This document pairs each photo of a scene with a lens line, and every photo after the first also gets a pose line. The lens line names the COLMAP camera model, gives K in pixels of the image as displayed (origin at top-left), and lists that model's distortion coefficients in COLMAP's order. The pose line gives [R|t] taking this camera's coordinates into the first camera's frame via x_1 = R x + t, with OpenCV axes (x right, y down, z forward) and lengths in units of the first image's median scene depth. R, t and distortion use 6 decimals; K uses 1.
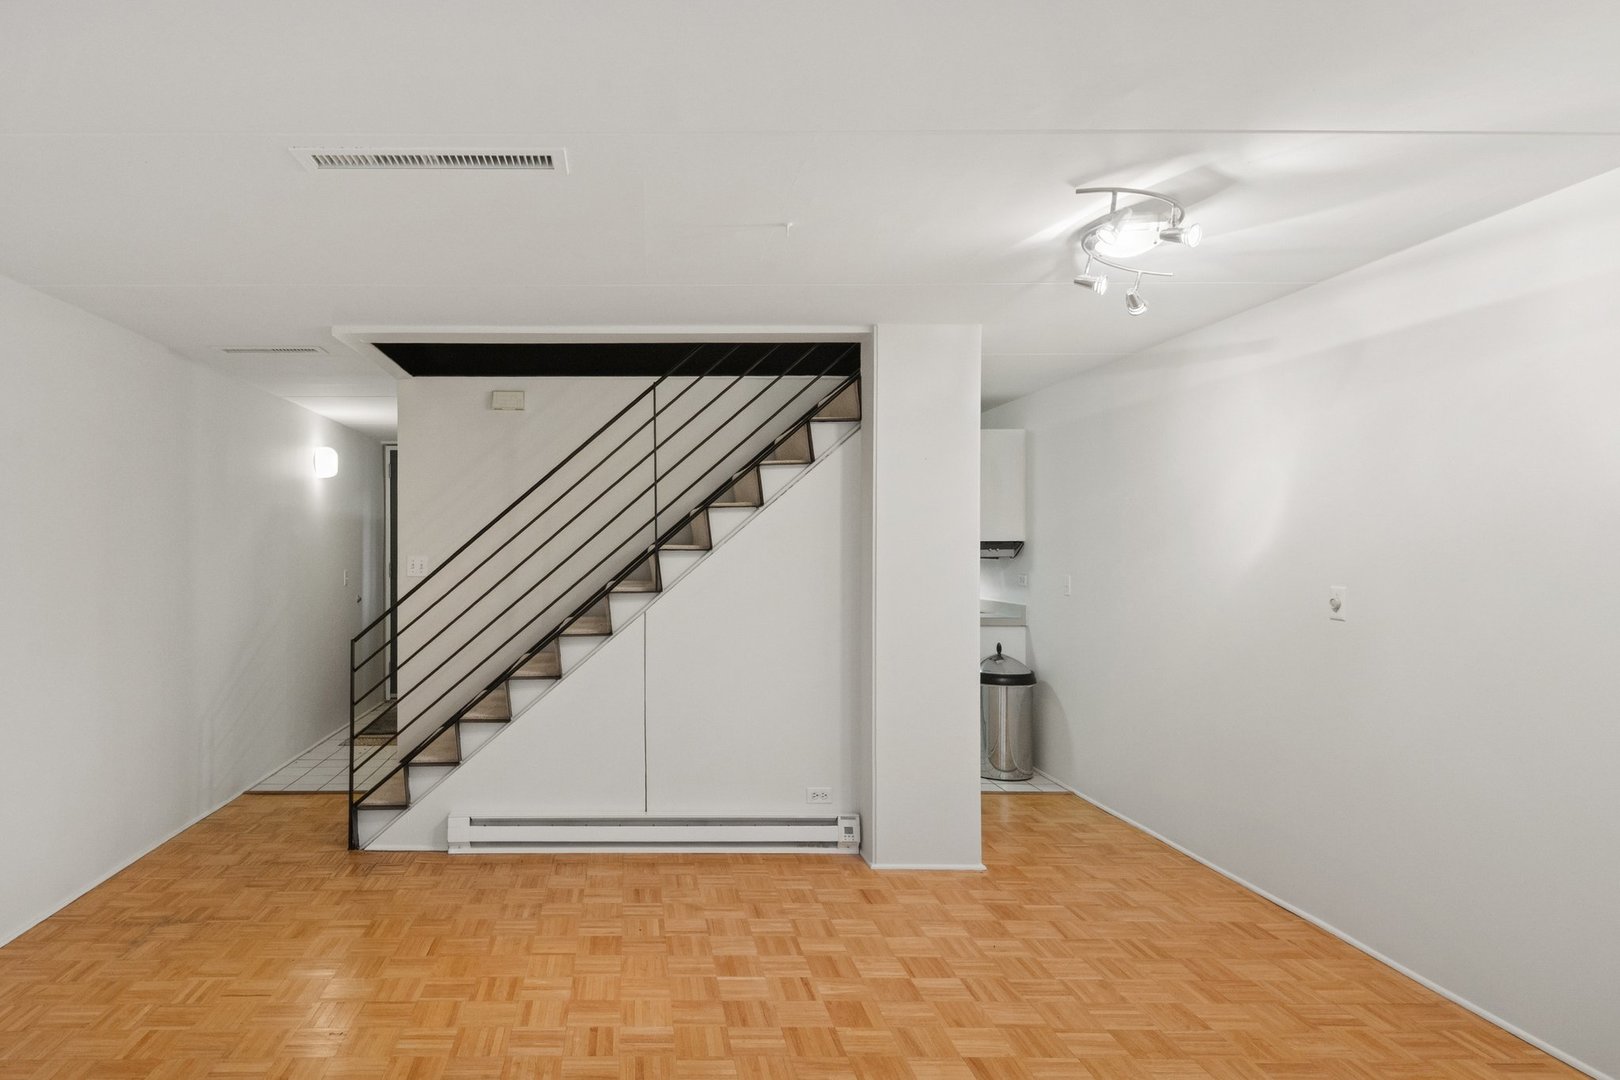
lens RADIAL K [[812.6, 0, 810.9], [0, 812.6, 519.4], [0, 0, 1]] dist [-0.001962, -0.000679]
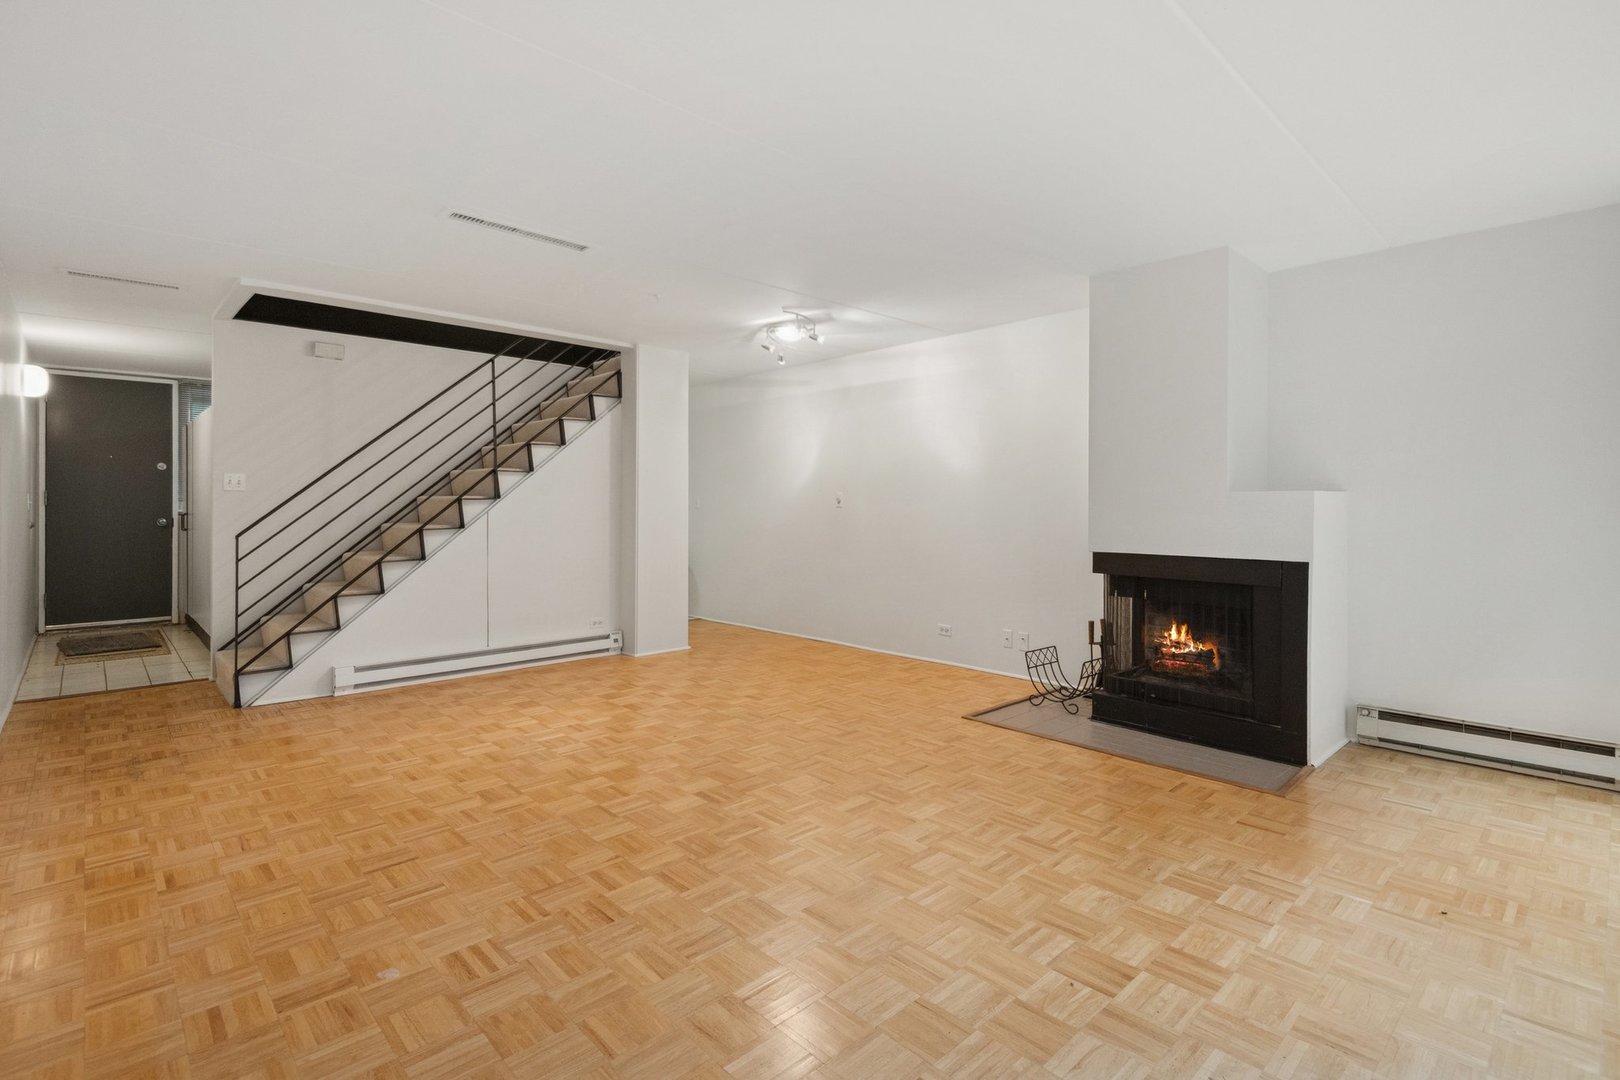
lens RADIAL K [[759.3, 0, 809.3], [0, 759.3, 507.0], [0, 0, 1]] dist [-0.001458, -0.000330]
pose [[0.728023, 0.005719, 0.685528, -0.740542], [-0.010910, 0.999935, 0.003244, 0.095407], [-0.685465, -0.009840, 0.728039, -0.419390]]
